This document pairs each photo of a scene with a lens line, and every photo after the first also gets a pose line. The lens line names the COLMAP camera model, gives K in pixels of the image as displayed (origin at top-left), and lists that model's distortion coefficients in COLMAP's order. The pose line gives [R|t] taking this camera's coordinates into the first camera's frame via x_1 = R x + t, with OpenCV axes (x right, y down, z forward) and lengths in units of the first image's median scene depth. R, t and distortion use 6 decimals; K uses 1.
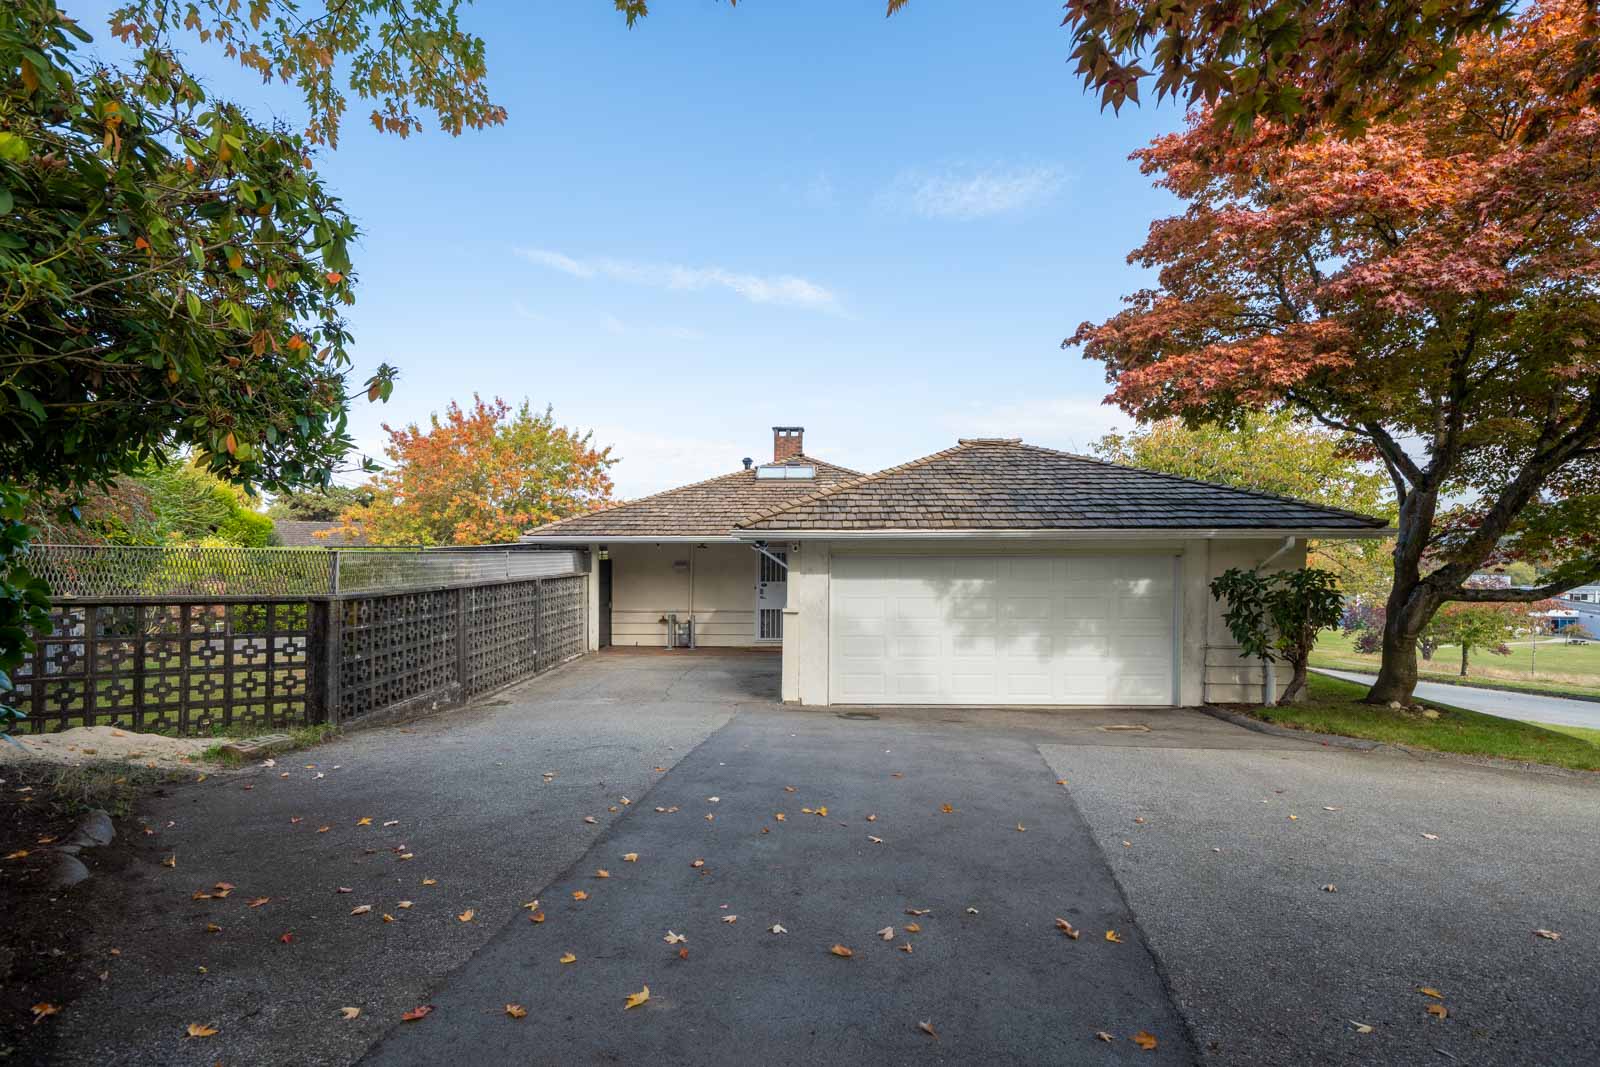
lens RADIAL K [[736.8, 0, 798.6], [0, 736.8, 555.5], [0, 0, 1]] dist [-0.000673, 0.000074]
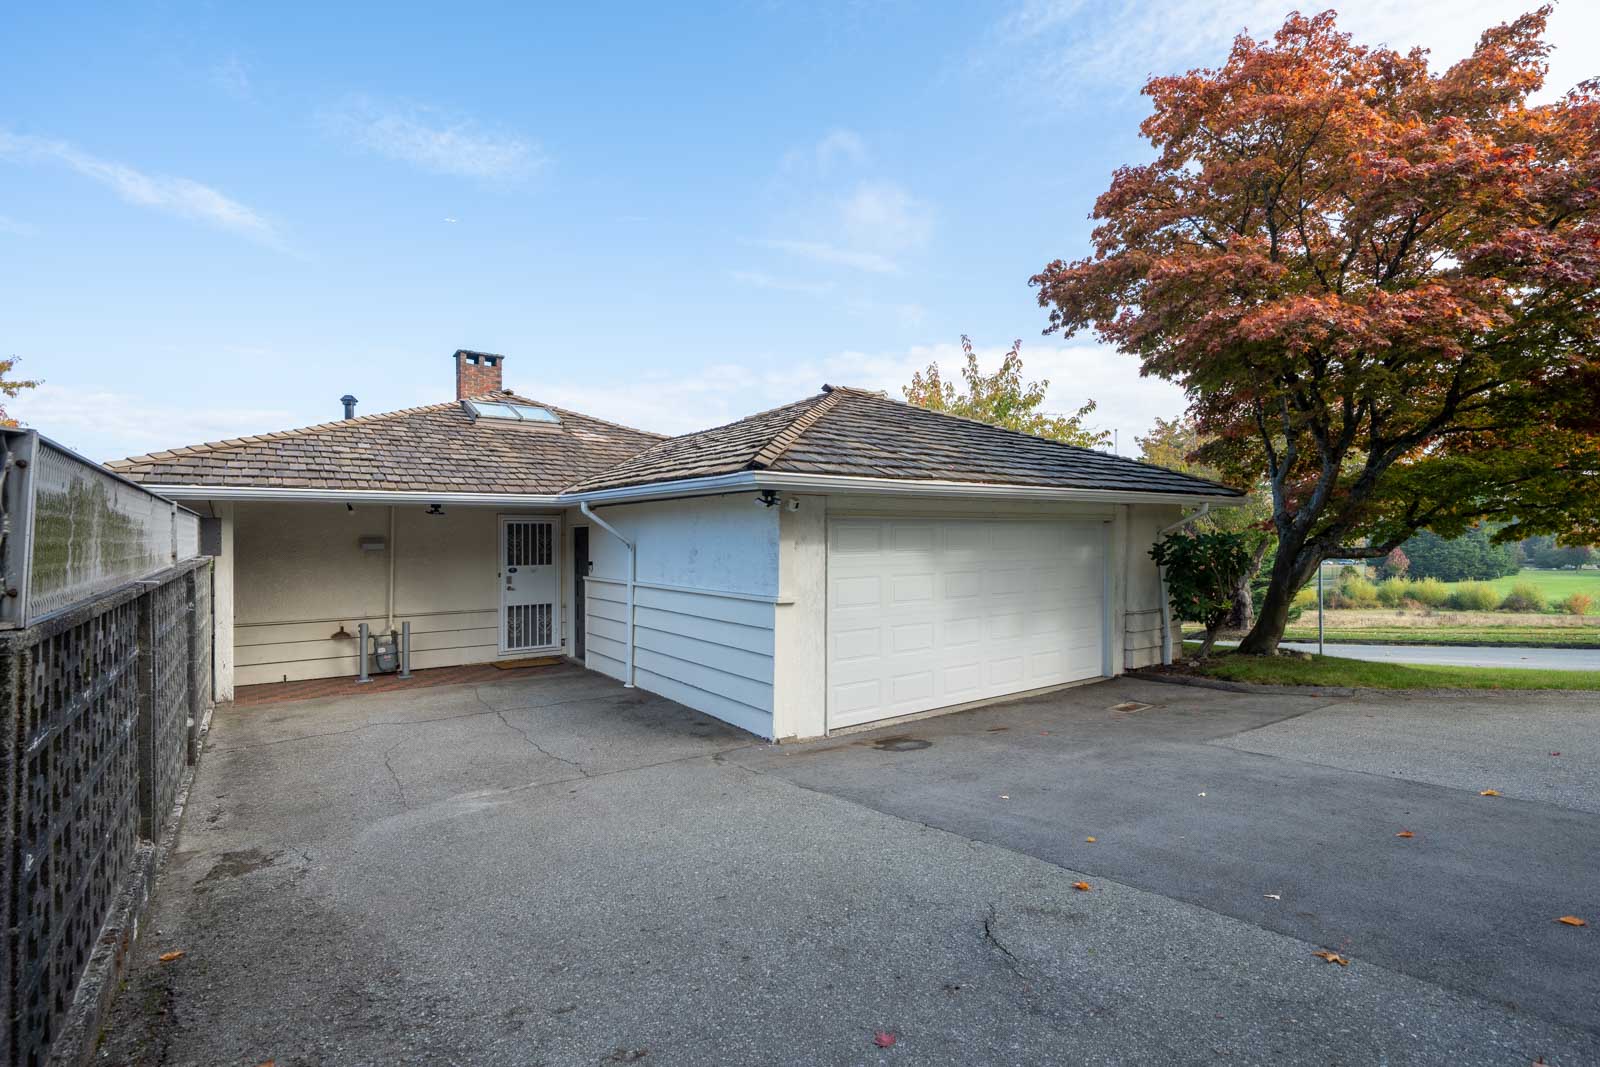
lens RADIAL K [[734.4, 0, 800.0], [0, 734.4, 533.5], [0, 0, 1]] dist [-0.001831, -0.000269]
pose [[0.797500, -0.002207, 0.603314, -0.394975], [0.007285, 0.999956, -0.005972, 0.018685], [-0.603274, 0.009158, 0.797481, 0.467133]]
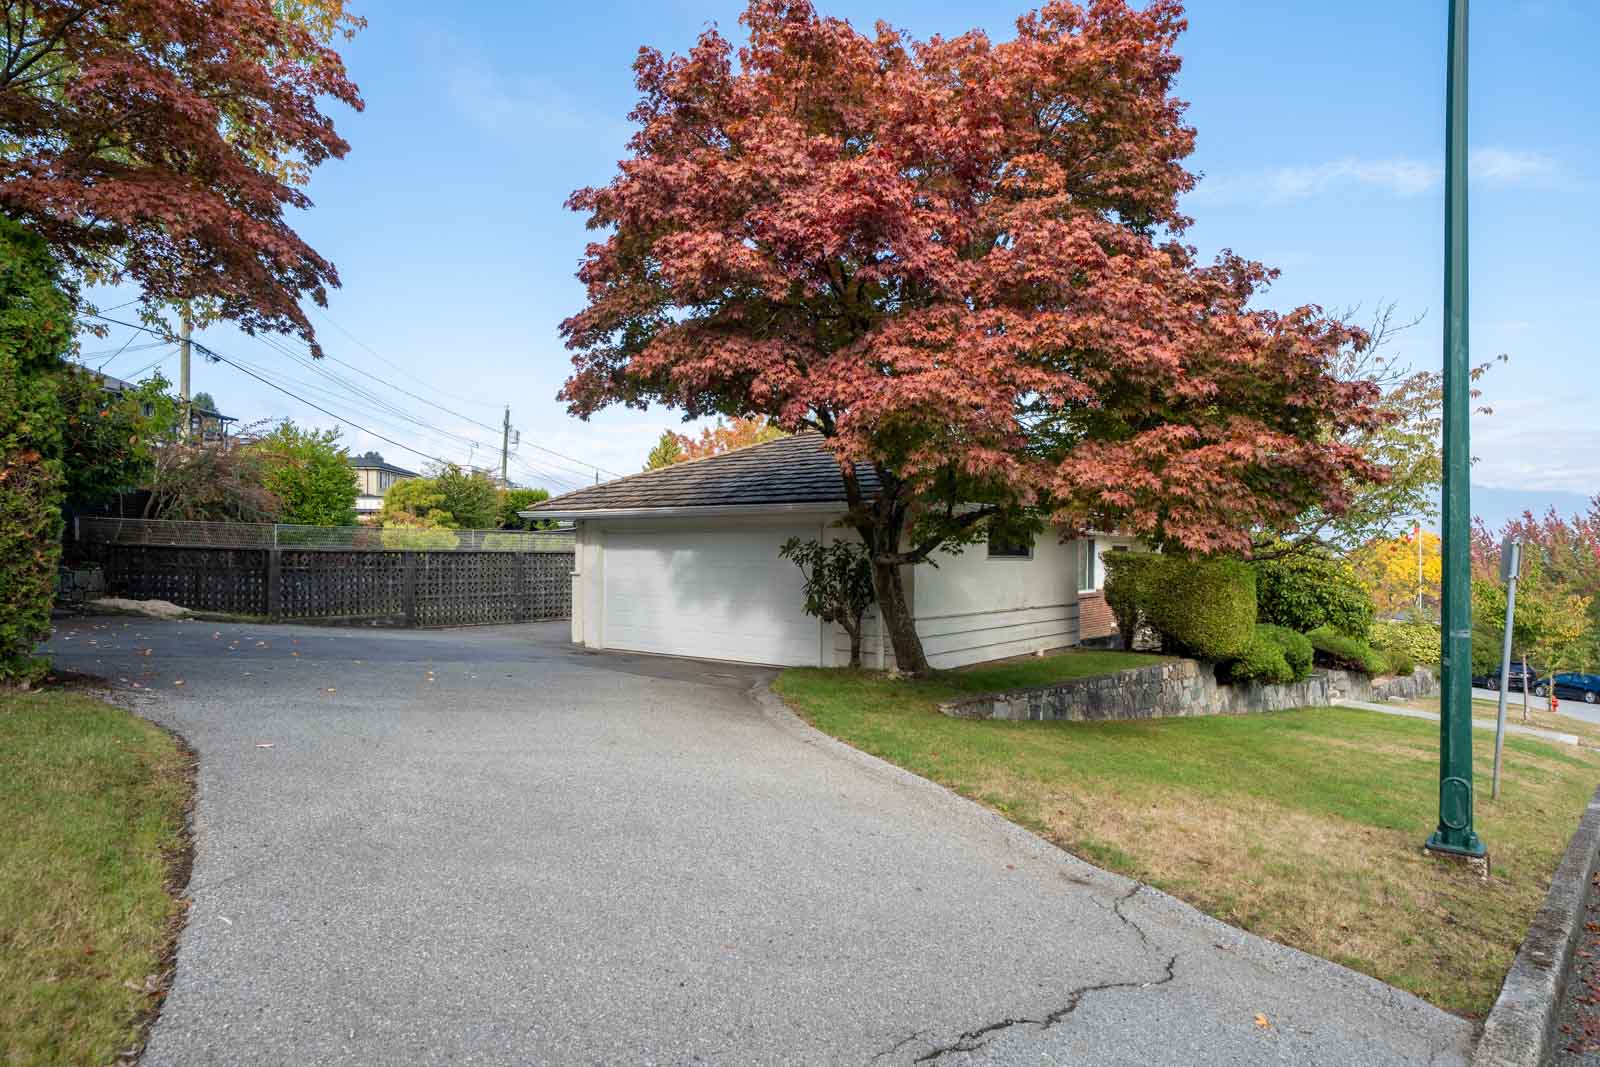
lens RADIAL K [[950.9, 0, 800.0], [0, 950.9, 533.5], [0, 0, 1]] dist [-0.000960, -0.000856]
pose [[0.811864, -0.002738, -0.583840, 1.288872], [-0.010708, 0.999751, -0.019579, 0.032959], [0.583748, 0.022147, 0.811632, -0.134099]]
